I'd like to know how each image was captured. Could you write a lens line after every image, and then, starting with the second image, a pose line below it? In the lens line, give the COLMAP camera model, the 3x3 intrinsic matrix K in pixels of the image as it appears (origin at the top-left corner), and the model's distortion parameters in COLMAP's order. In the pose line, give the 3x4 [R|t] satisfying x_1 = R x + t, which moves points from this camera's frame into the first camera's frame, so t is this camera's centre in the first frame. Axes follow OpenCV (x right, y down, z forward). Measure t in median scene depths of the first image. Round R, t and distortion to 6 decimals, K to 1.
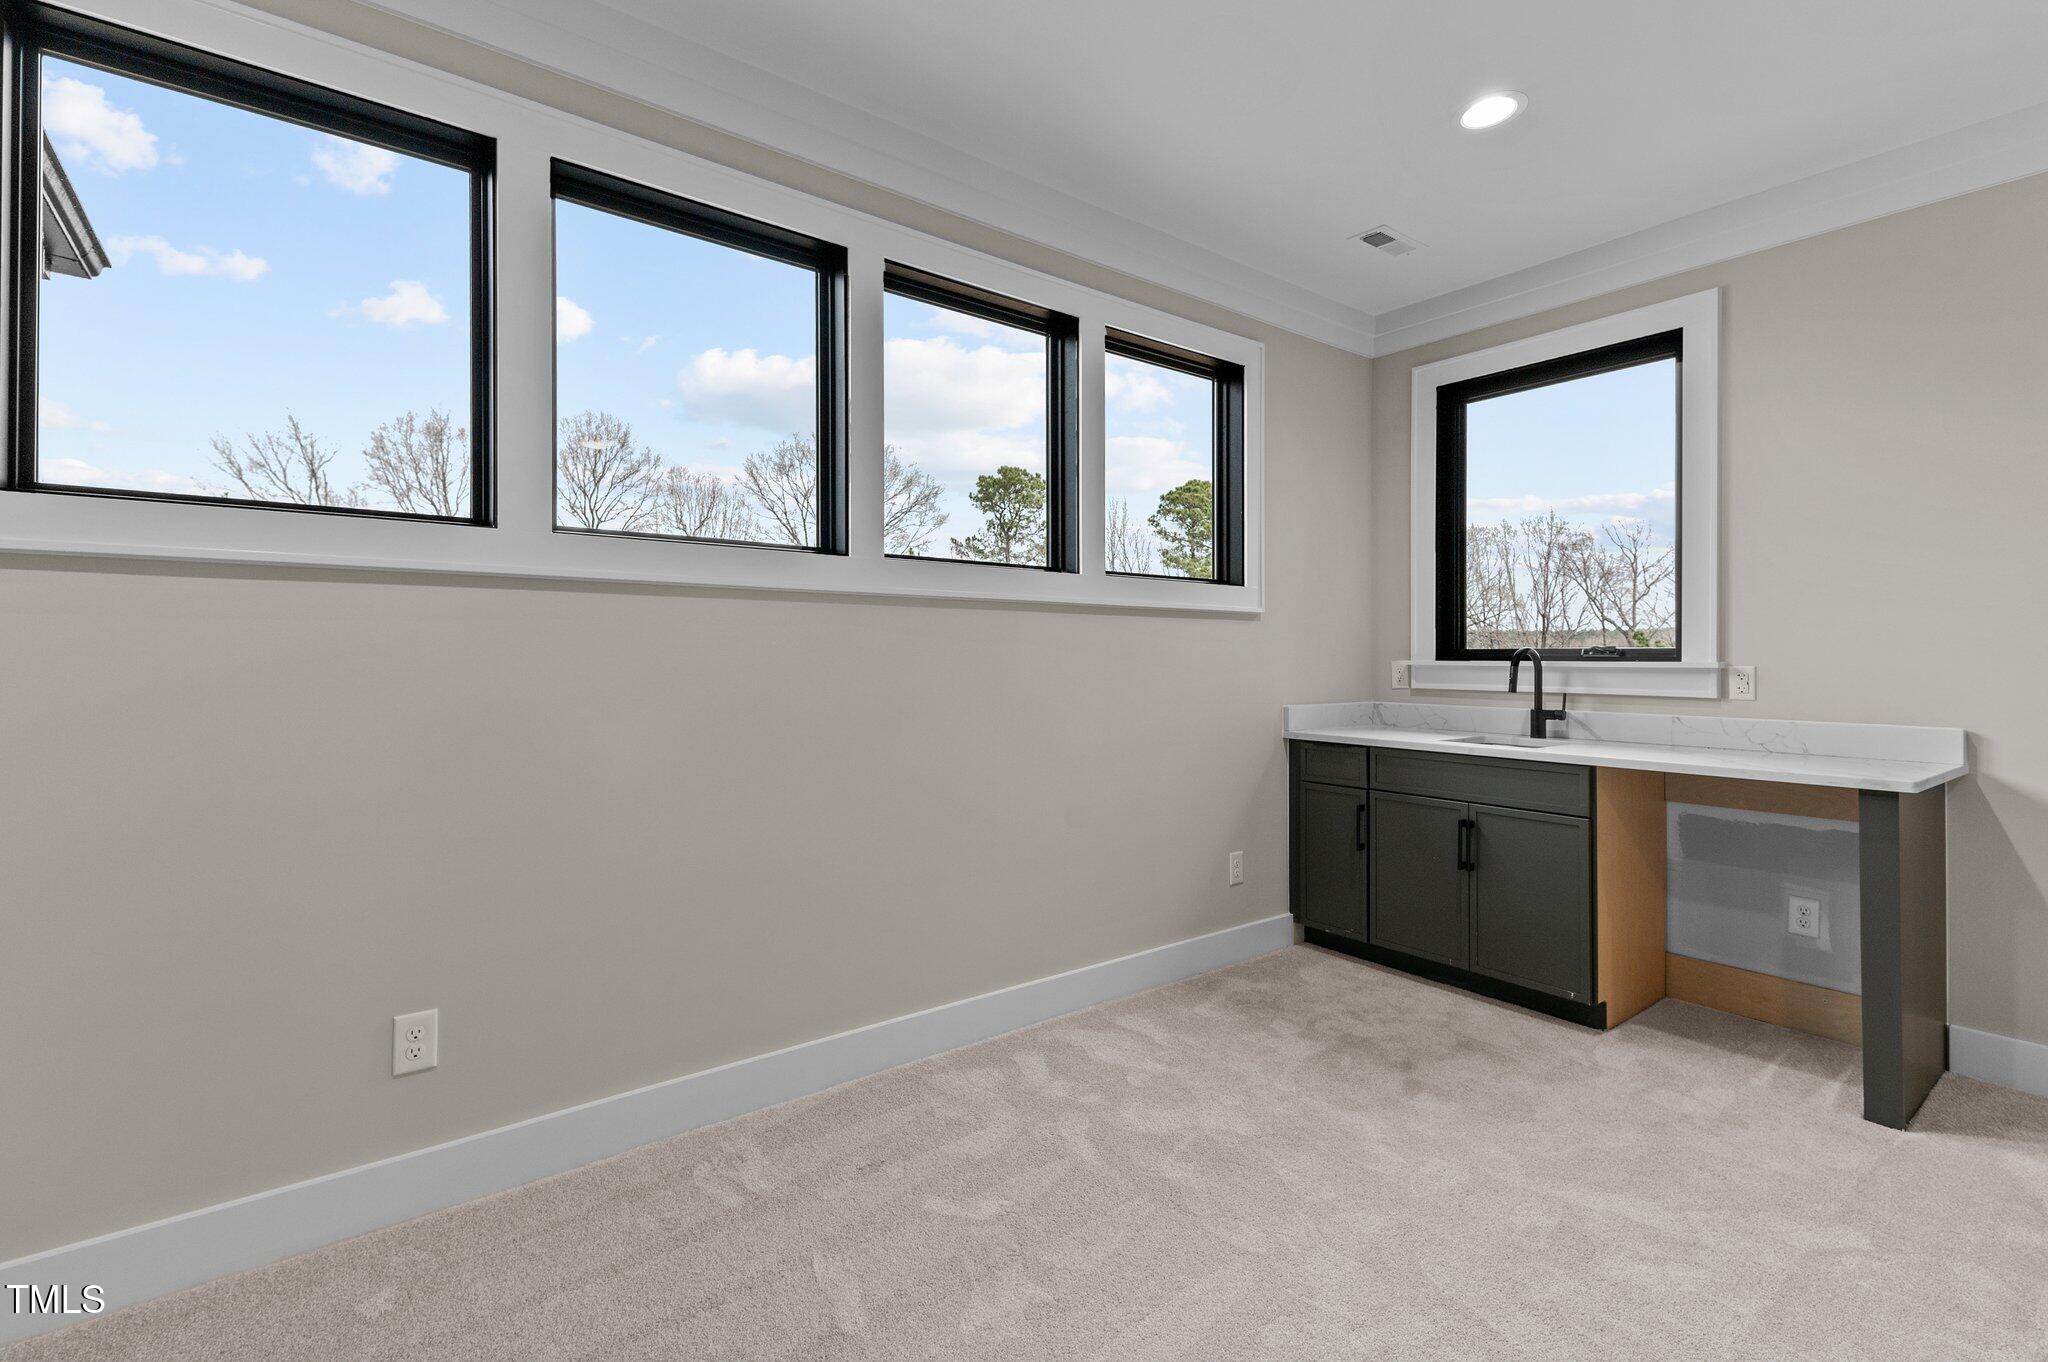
lens RADIAL K [[928.4, 0, 1018.9], [0, 928.4, 646.9], [0, 0, 1]] dist [0.029052, -0.000052]
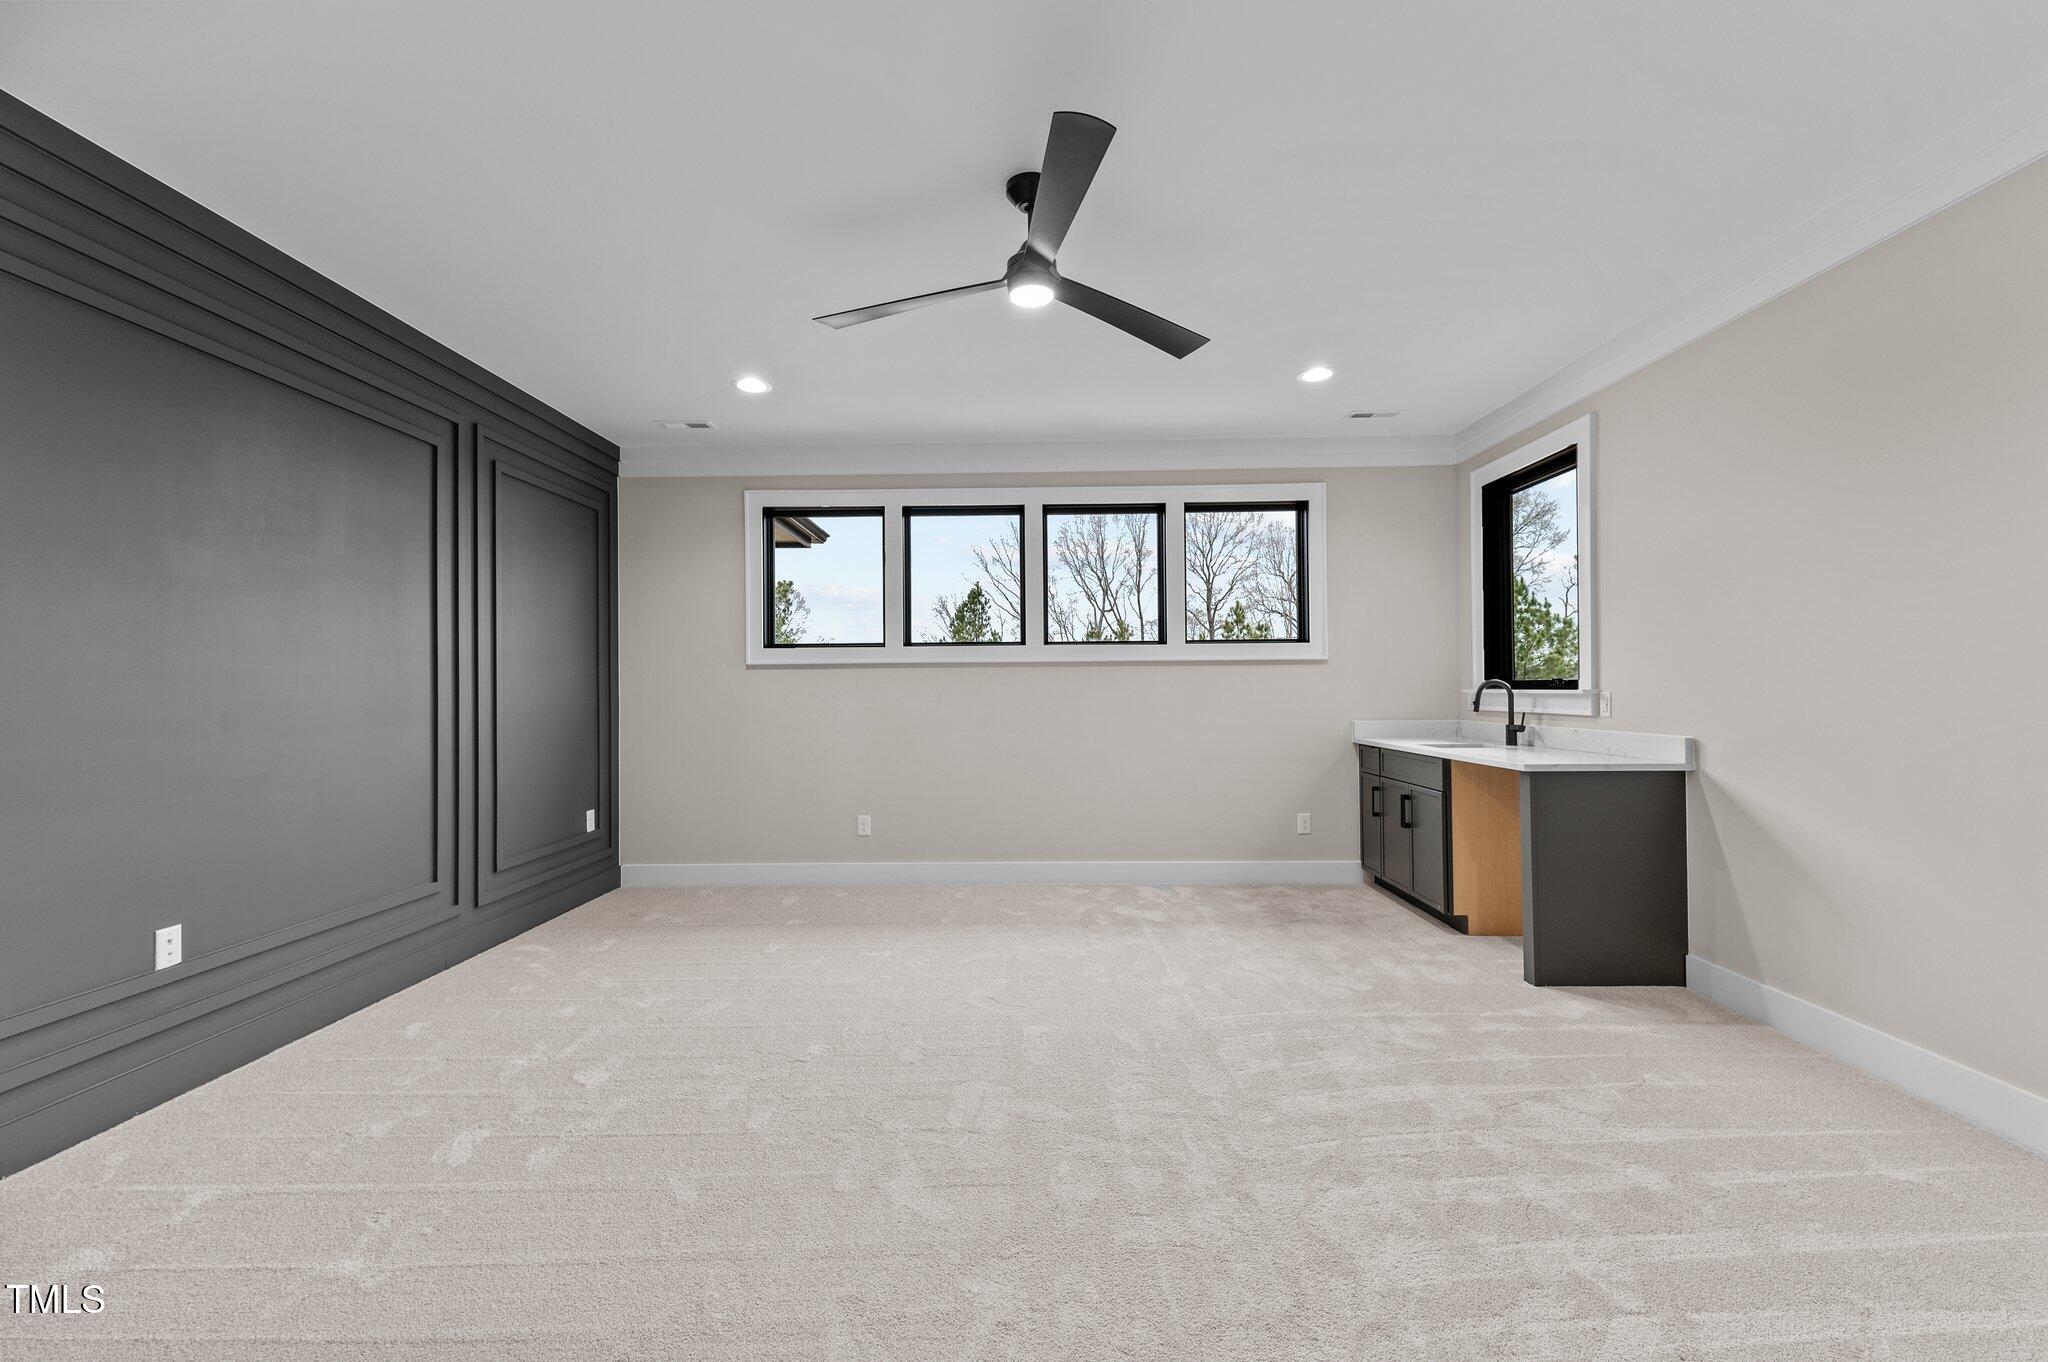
lens RADIAL K [[868.0, 0, 1024.0], [0, 868.0, 681.0], [0, 0, 1]] dist [0.033469, -0.013439]
pose [[0.787810, -0.016684, -0.615692, 0.804306], [0.018271, 0.999826, -0.003715, -0.005450], [0.615647, -0.008322, 0.787978, -0.460504]]
